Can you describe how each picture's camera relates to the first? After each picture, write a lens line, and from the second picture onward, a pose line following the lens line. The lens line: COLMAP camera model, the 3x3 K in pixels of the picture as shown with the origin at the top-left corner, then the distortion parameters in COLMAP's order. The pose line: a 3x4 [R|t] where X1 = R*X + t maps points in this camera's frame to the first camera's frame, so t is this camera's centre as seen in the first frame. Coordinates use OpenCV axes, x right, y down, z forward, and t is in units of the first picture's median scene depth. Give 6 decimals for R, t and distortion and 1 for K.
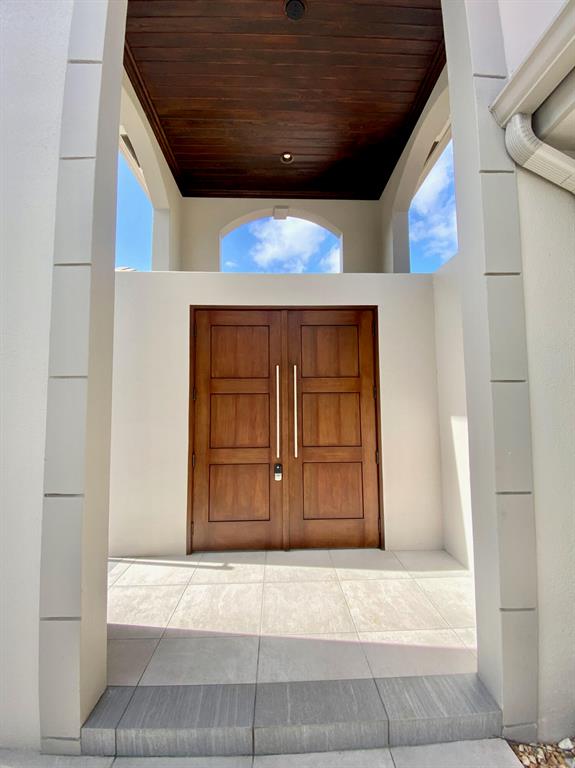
lens RADIAL K [[314.9, 0, 287.5], [0, 314.9, 384.0], [0, 0, 1]] dist [0.001278, -0.014450]
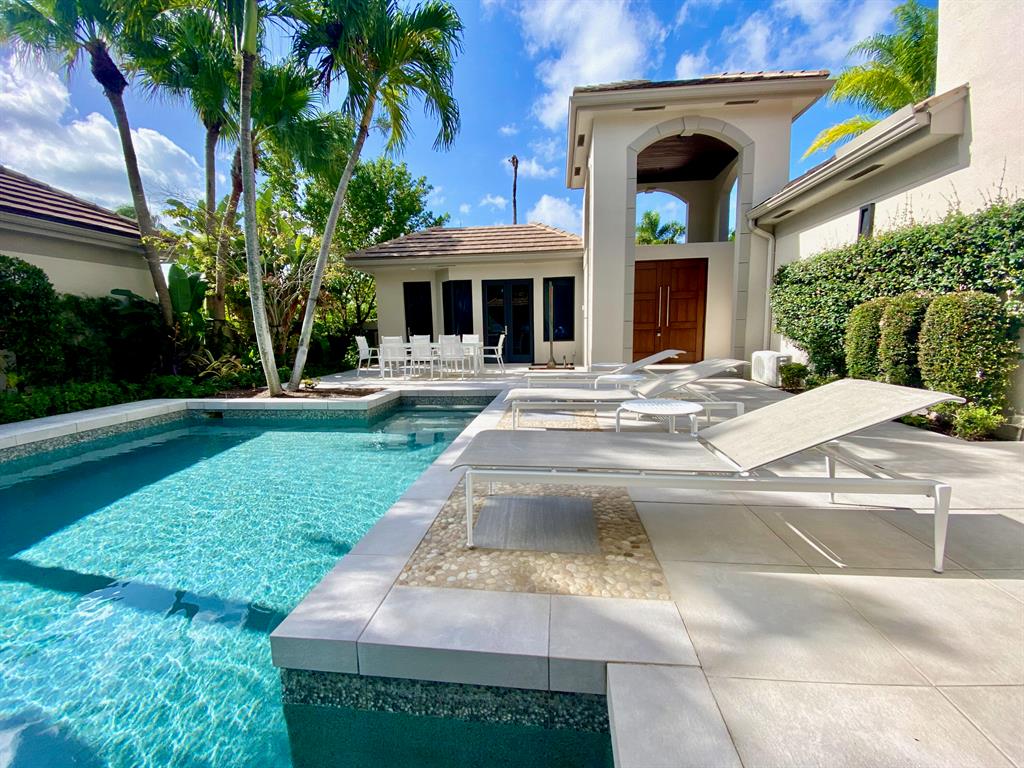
lens RADIAL K [[408.5, 0, 512.0], [0, 408.5, 384.0], [0, 0, 1]] dist [0.030704, -0.022894]
pose [[0.986686, 0.011909, -0.162198, -0.620794], [0.021514, 0.978993, 0.202756, 0.006364], [0.161205, -0.203546, 0.965703, -2.271768]]
